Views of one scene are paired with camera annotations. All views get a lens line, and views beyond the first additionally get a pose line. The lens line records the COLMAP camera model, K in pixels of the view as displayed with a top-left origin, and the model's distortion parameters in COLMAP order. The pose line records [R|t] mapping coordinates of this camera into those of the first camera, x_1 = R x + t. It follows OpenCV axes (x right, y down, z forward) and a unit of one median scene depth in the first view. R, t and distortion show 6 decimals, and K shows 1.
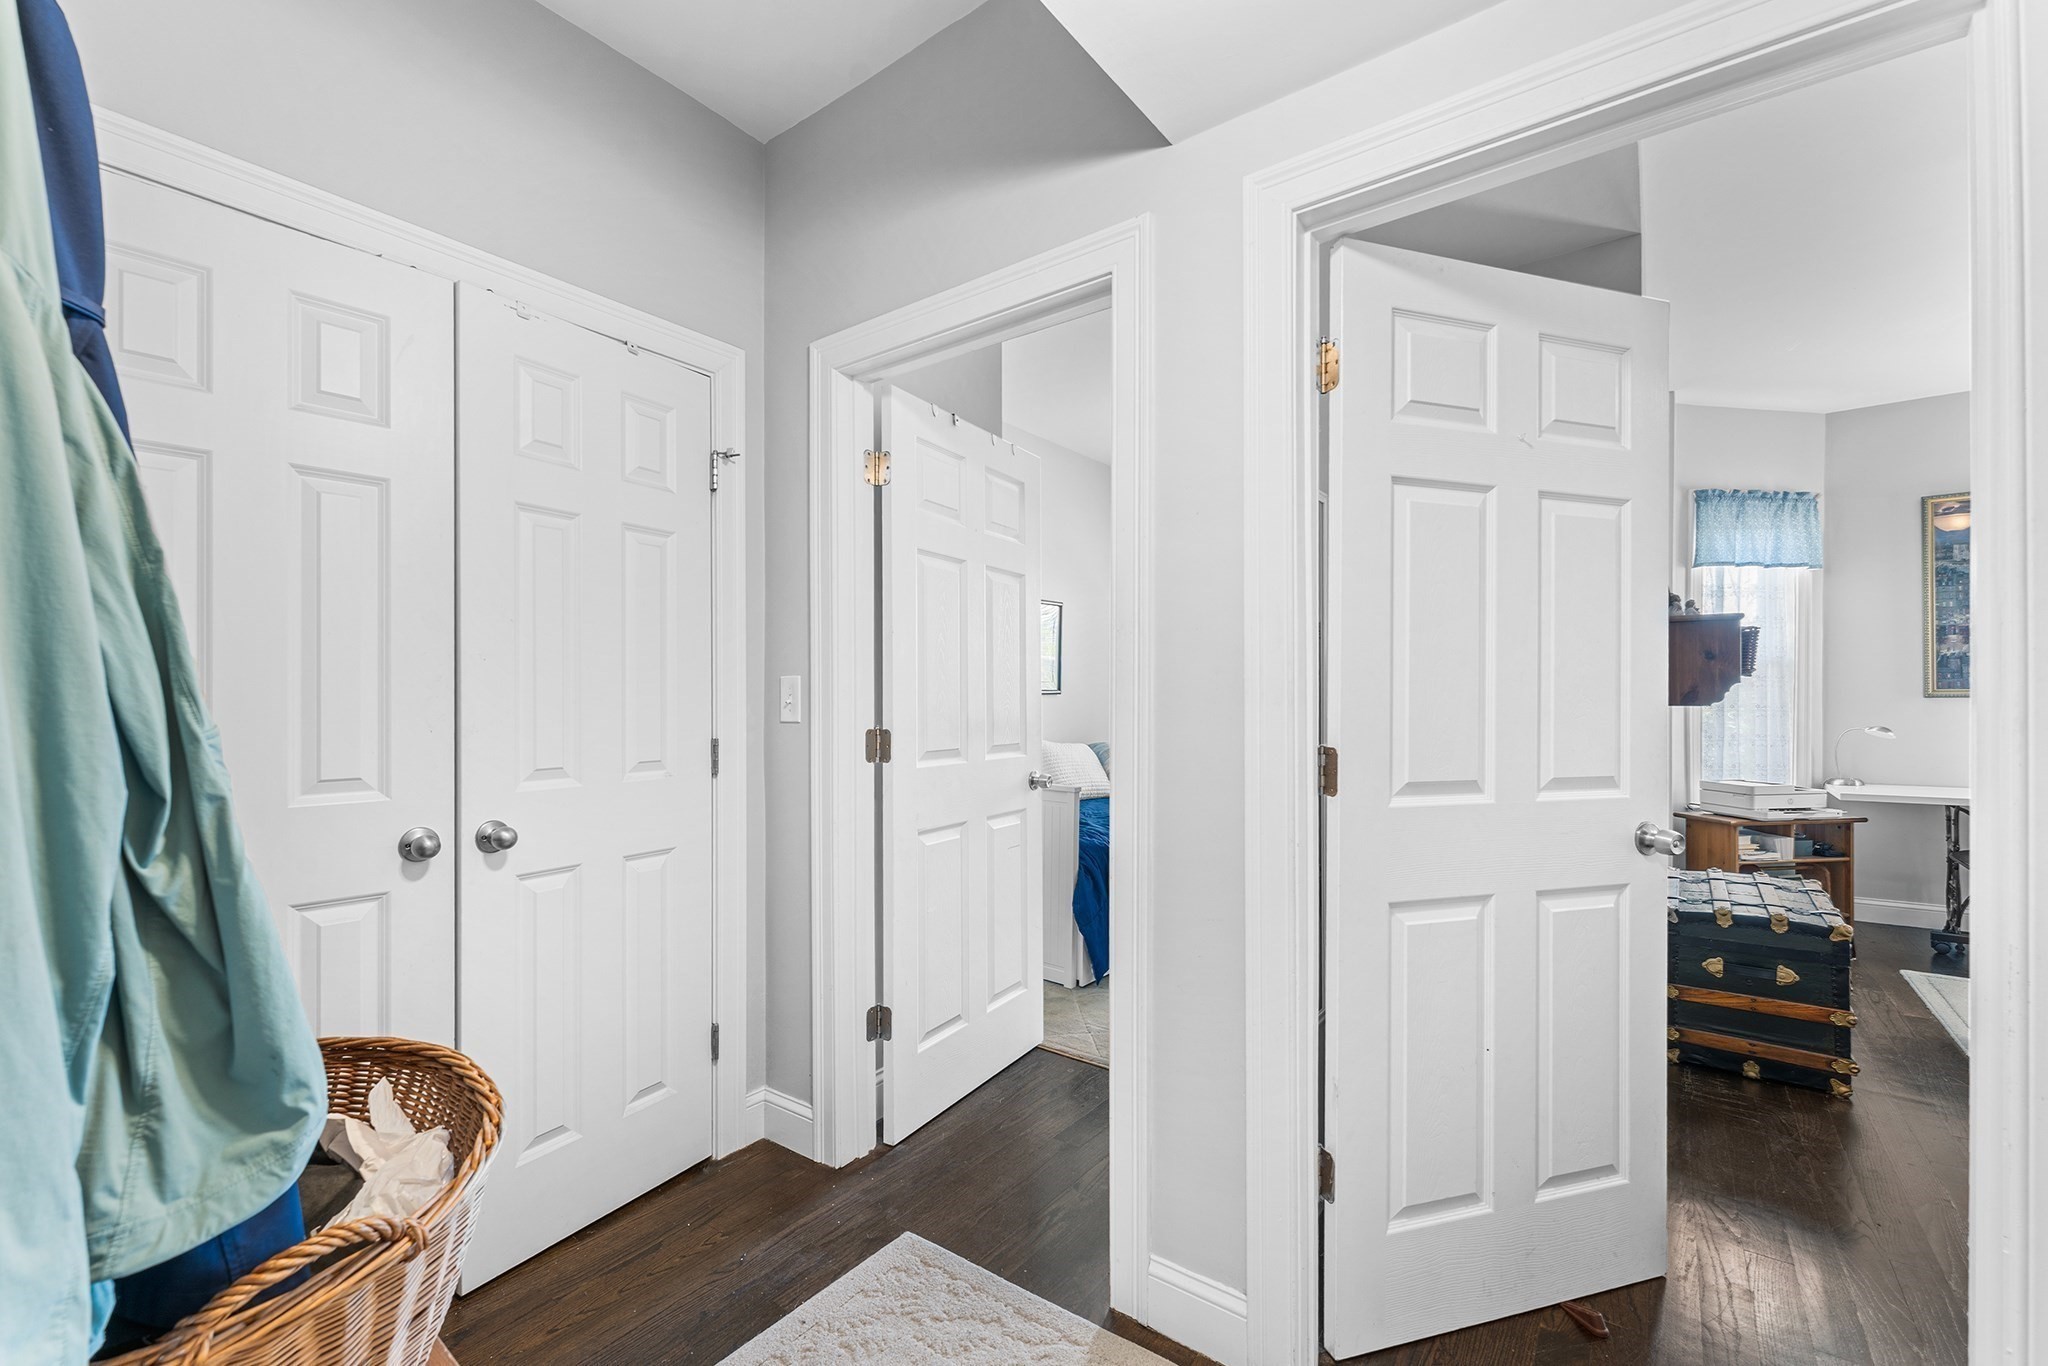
lens RADIAL K [[854.7, 0, 1022.1], [0, 854.7, 700.8], [0, 0, 1]] dist [0.001322, 0.000333]
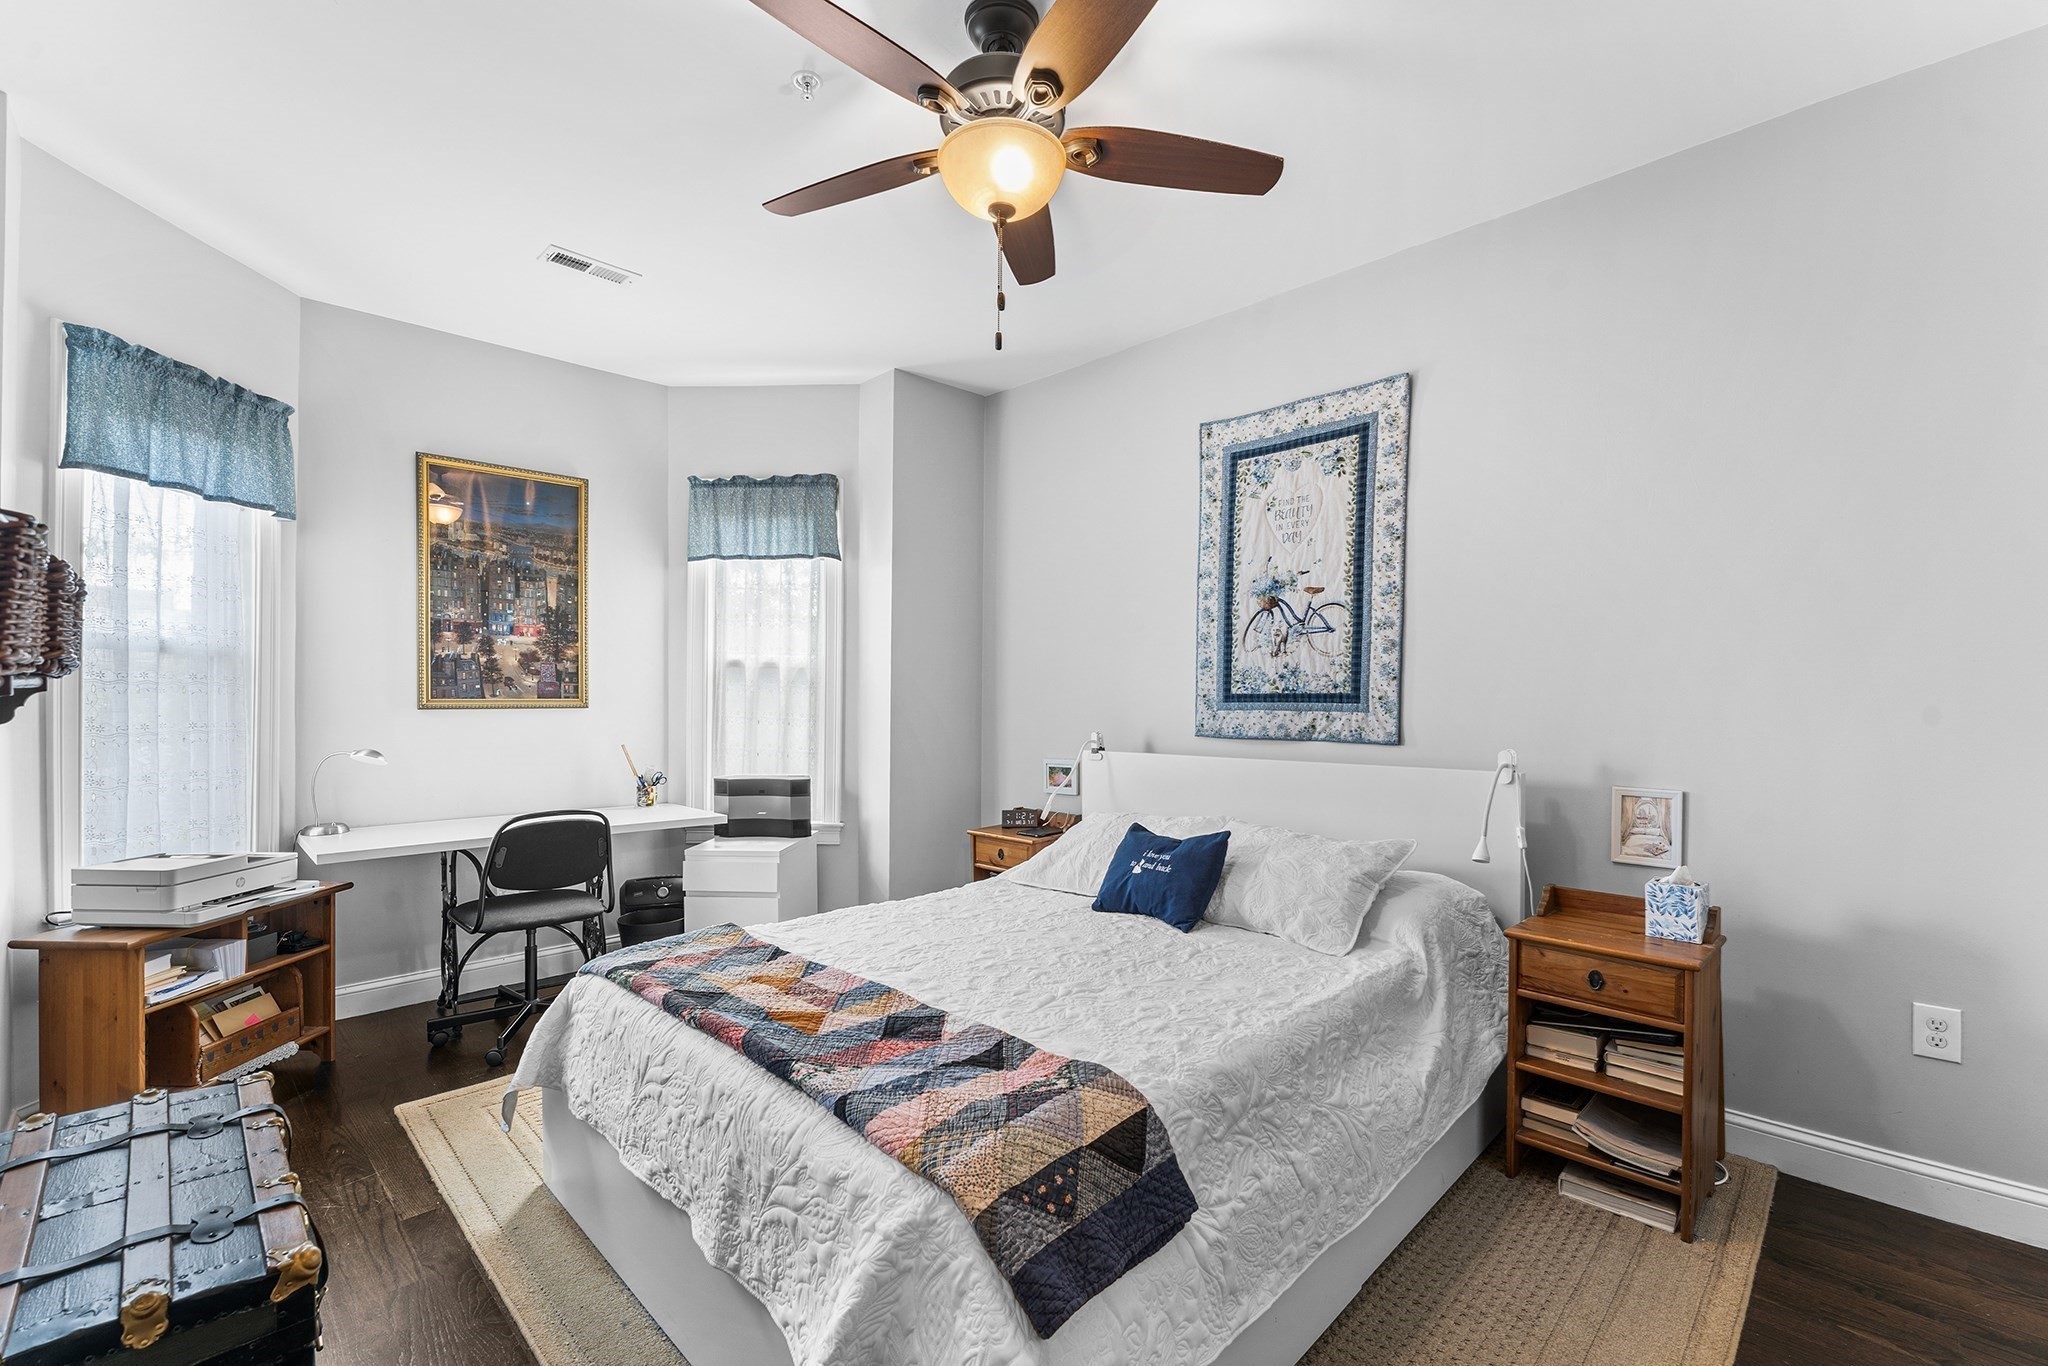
lens RADIAL K [[870.5, 0, 1020.7], [0, 870.5, 700.3], [0, 0, 1]] dist [-0.000219, -0.000005]
pose [[0.138170, -0.000781, 0.990408, 0.345373], [-0.004136, 0.999991, 0.001366, -0.015569], [-0.990400, -0.004285, 0.138166, 0.348342]]
